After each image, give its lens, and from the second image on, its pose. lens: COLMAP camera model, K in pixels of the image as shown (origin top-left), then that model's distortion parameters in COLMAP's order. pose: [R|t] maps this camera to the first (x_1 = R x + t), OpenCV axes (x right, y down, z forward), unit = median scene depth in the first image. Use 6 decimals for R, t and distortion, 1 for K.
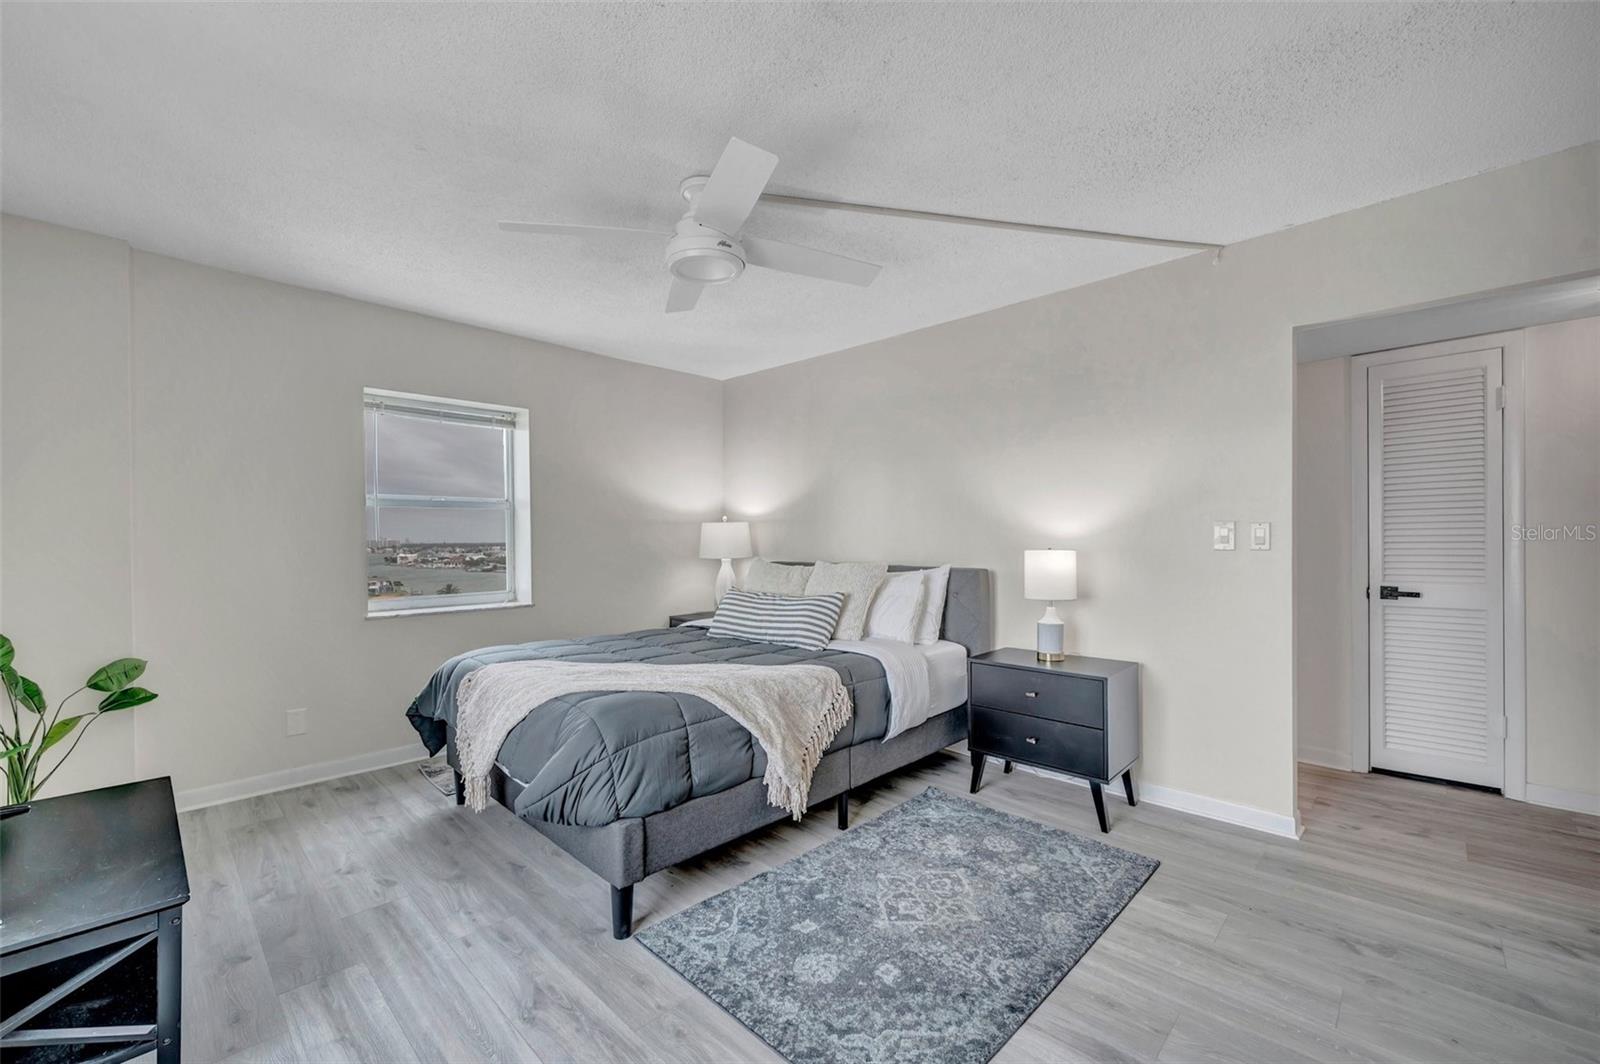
lens RADIAL K [[644.2, 0, 811.4], [0, 644.2, 547.0], [0, 0, 1]] dist [-0.001594, 0.001333]
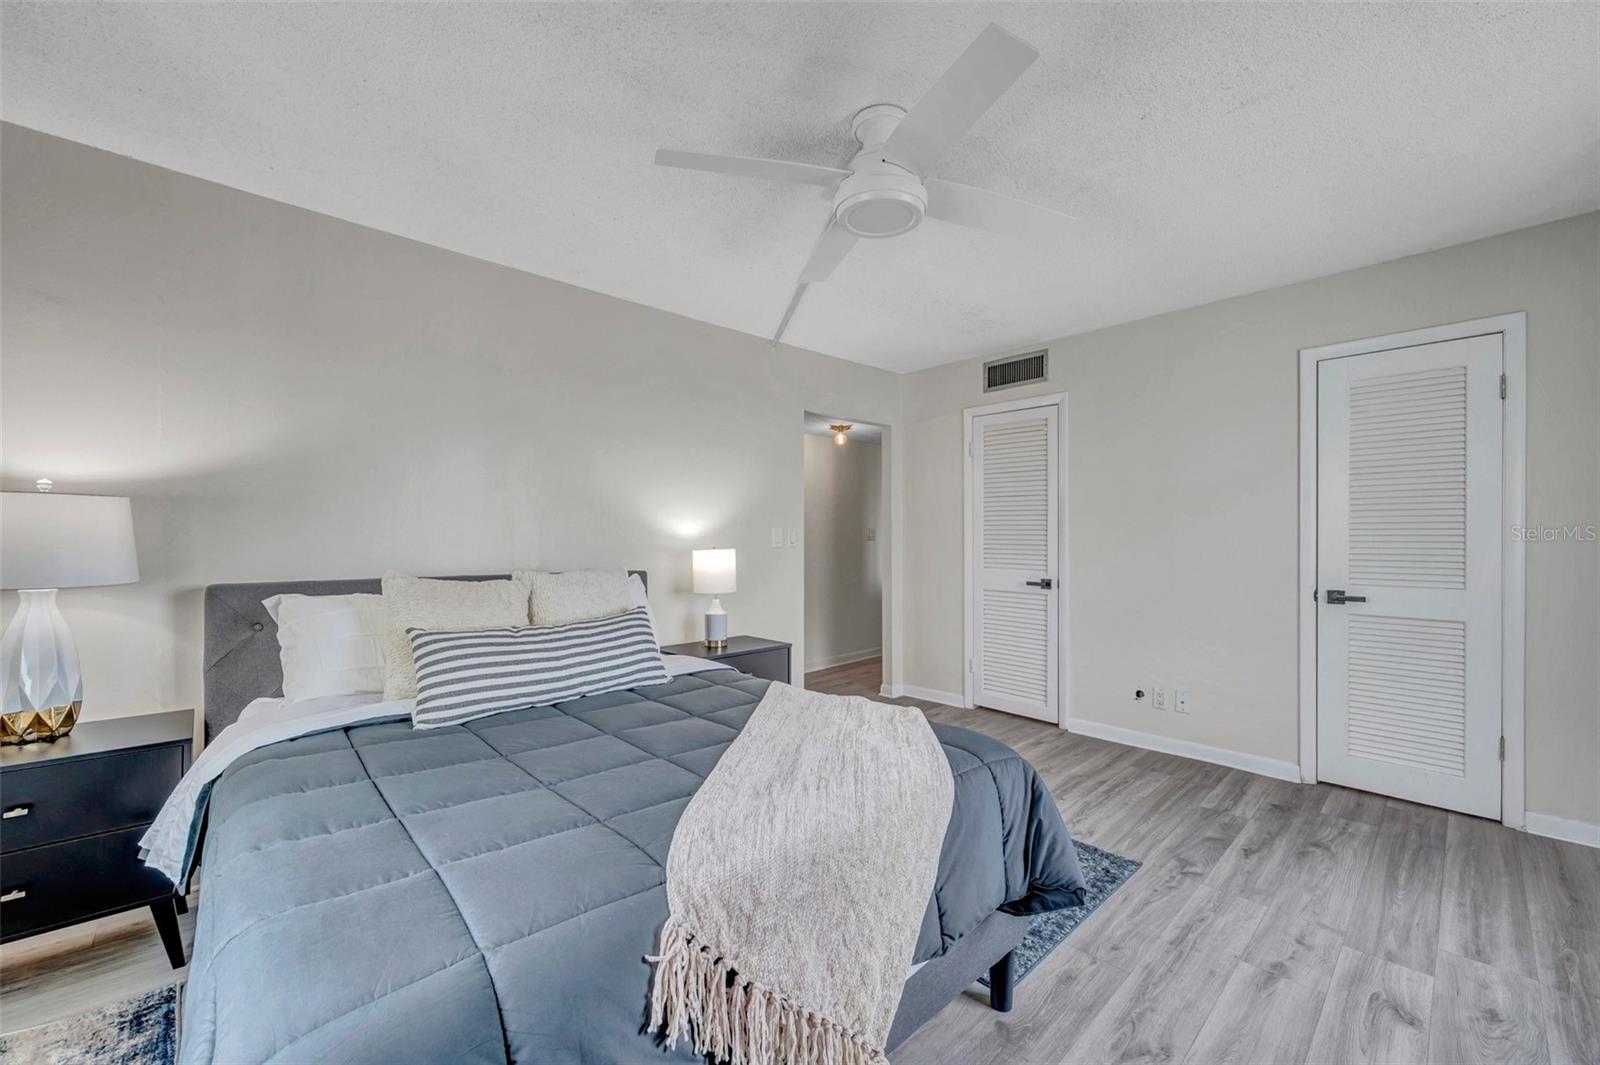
lens RADIAL K [[644.2, 0, 804.7], [0, 644.2, 538.4], [0, 0, 1]] dist [-0.001594, 0.001333]
pose [[0.046859, 0.014488, 0.998796, -1.119407], [0.001576, 0.999892, -0.014578, 0.004275], [-0.998900, 0.002257, 0.046831, 1.178435]]
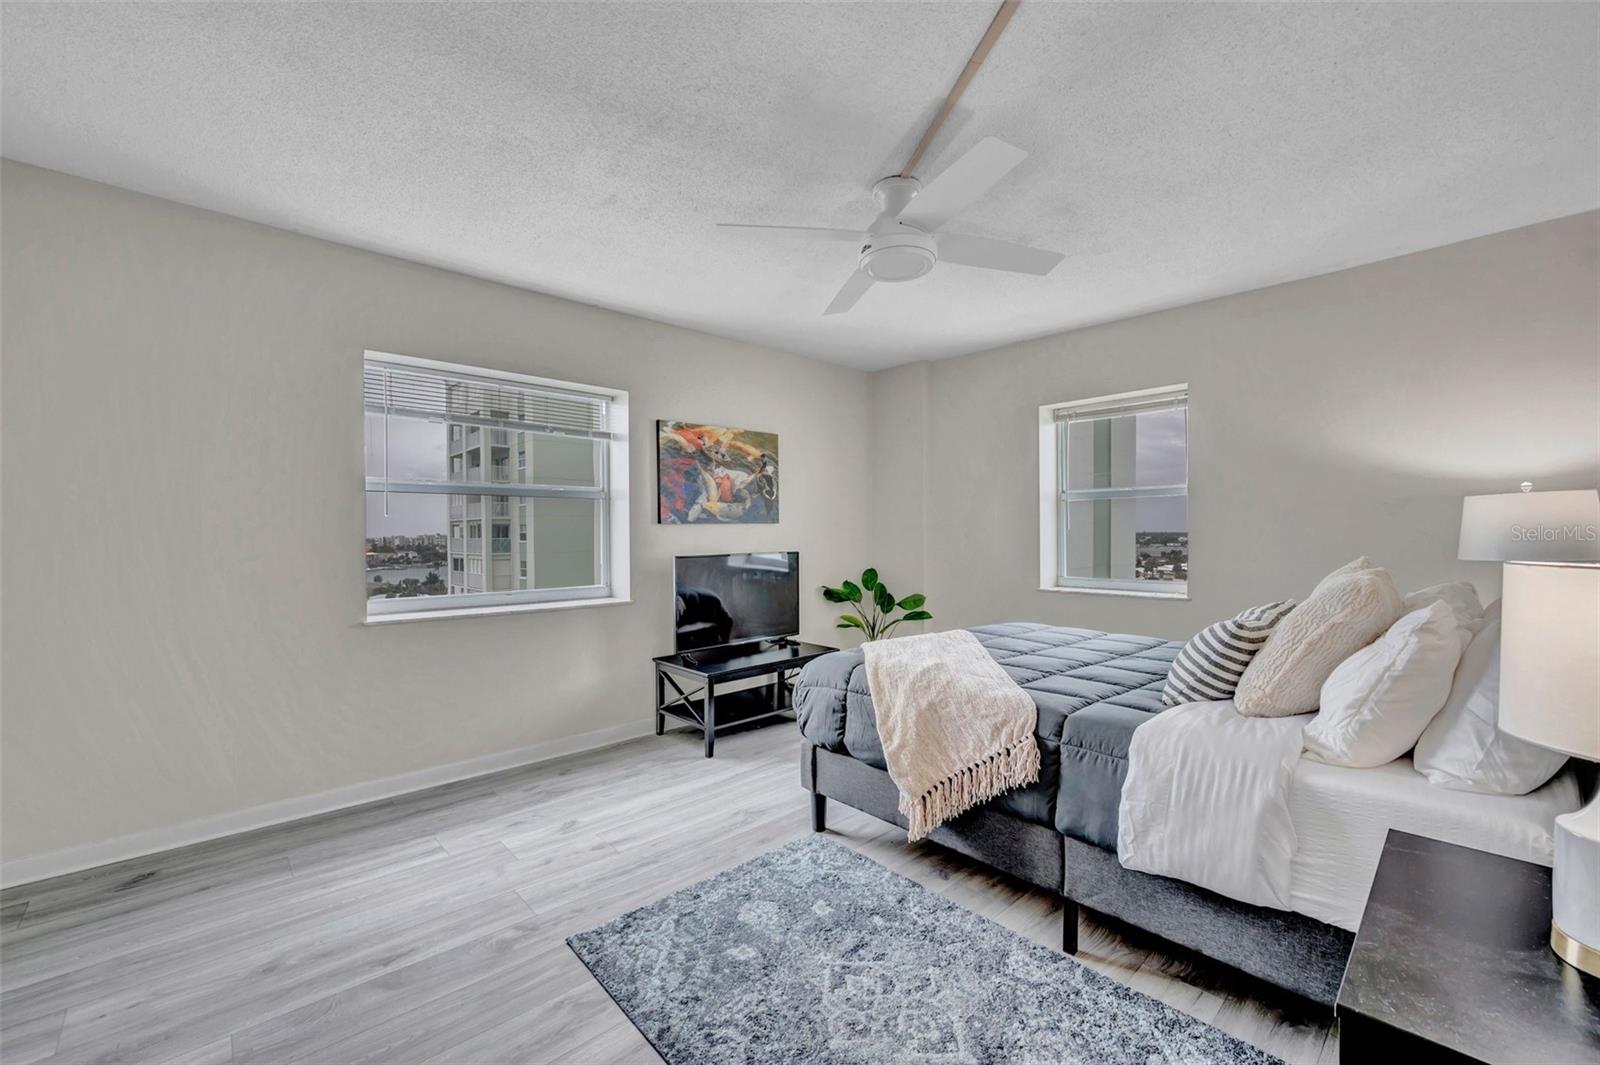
lens RADIAL K [[644.2, 0, 798.1], [0, 644.2, 542.2], [0, 0, 1]] dist [-0.001594, 0.001333]
pose [[-0.061530, 0.021805, -0.997867, 0.994030], [0.003525, 0.999760, 0.021629, -0.015234], [0.998099, -0.002186, -0.061592, 1.017461]]
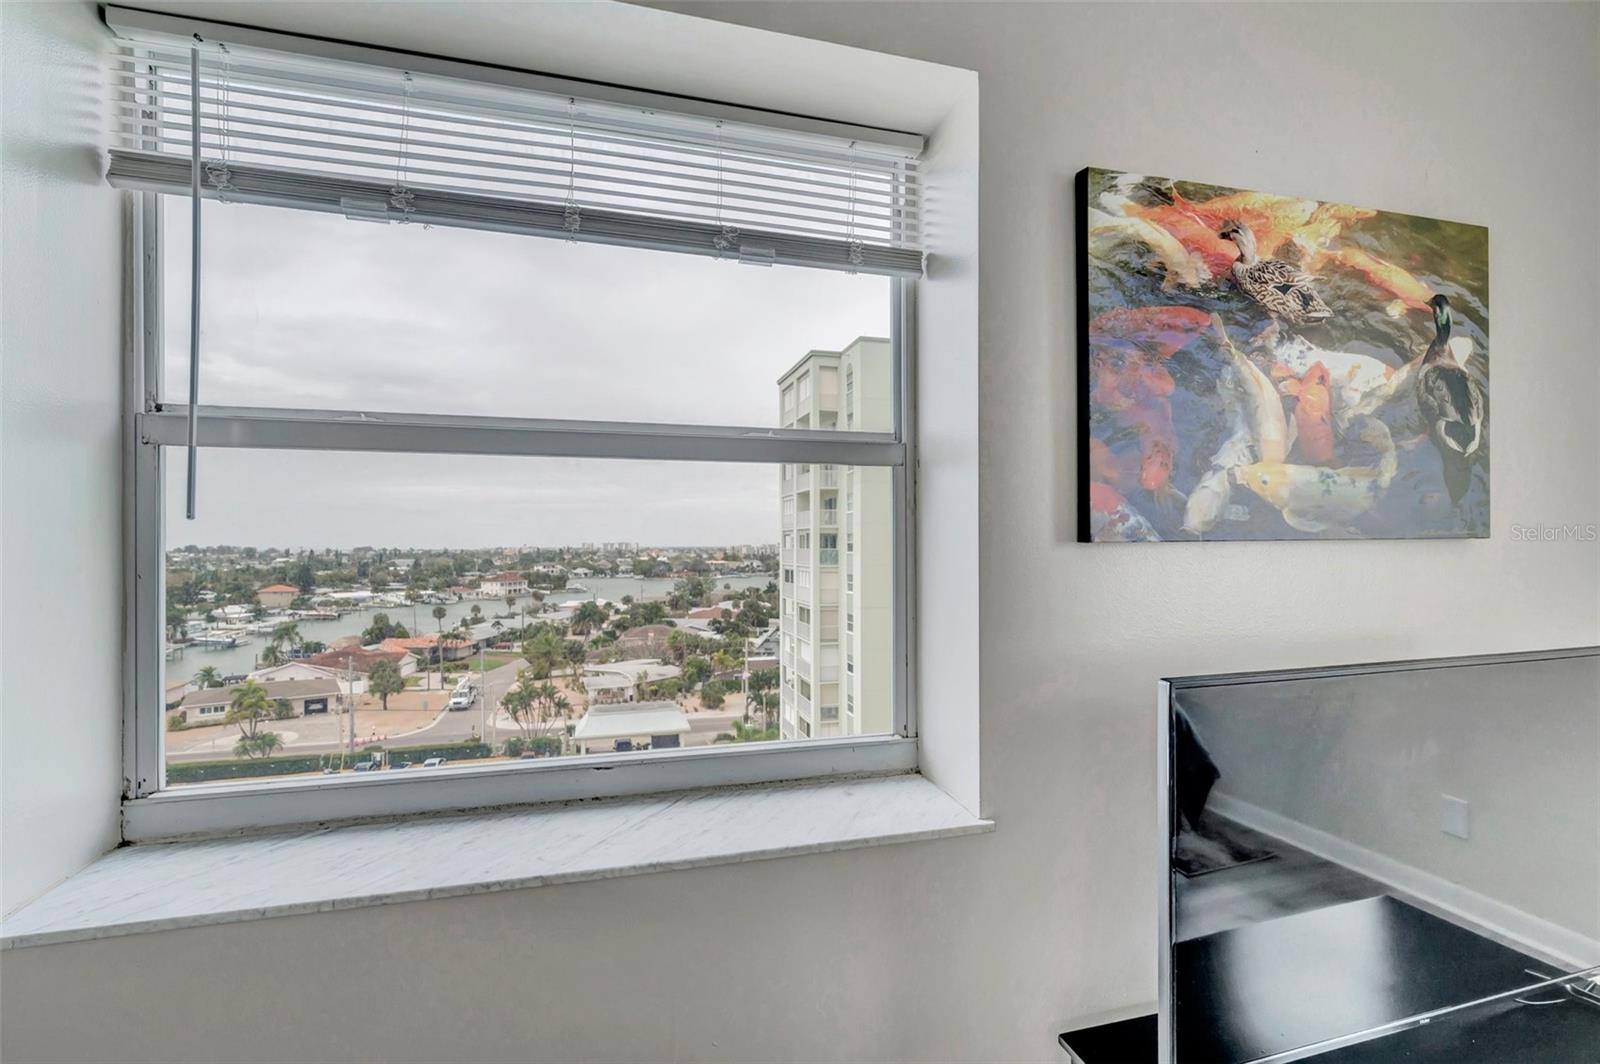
lens RADIAL K [[724.6, 0, 809.7], [0, 724.6, 548.4], [0, 0, 1]] dist [0.002411, 0.001006]
pose [[-0.504970, 0.014656, -0.863013, -0.251088], [0.006476, 0.999892, 0.013191, -0.034465], [0.863113, 0.001073, -0.505010, 0.597973]]
